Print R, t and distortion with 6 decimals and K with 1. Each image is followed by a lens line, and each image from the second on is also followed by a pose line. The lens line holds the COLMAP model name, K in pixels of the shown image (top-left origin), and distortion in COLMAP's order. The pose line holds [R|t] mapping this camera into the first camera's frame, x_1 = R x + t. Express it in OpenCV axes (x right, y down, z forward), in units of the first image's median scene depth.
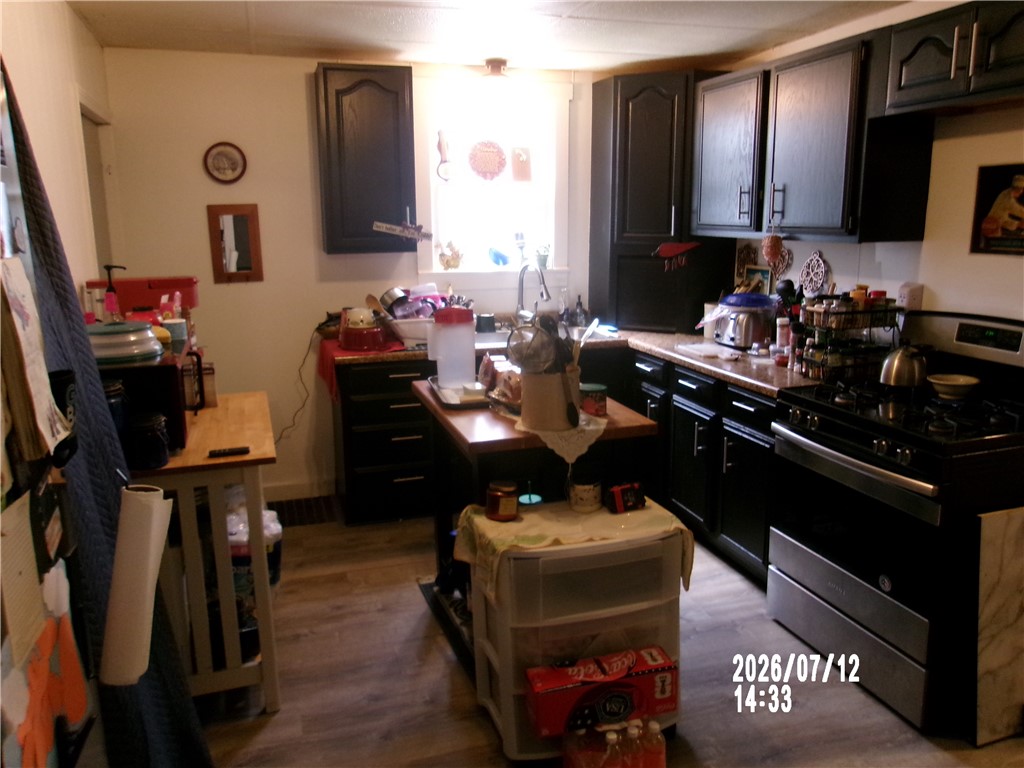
lens RADIAL K [[809.0, 0, 510.9], [0, 809.0, 374.5], [0, 0, 1]] dist [0.014699, 0.000355]
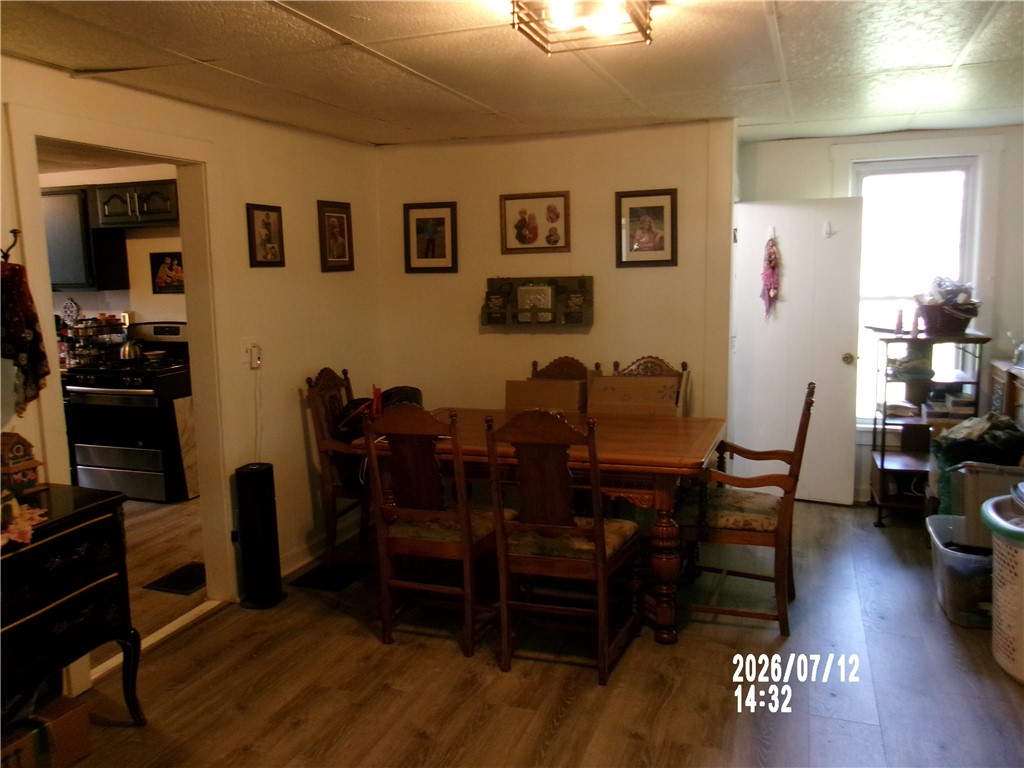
lens RADIAL K [[809.0, 0, 505.7], [0, 809.0, 376.9], [0, 0, 1]] dist [0.014699, 0.000355]
pose [[0.621094, -0.110961, 0.775841, -0.504356], [0.167701, 0.985815, 0.006741, 0.195175], [-0.765584, 0.125922, 0.630892, -0.966109]]
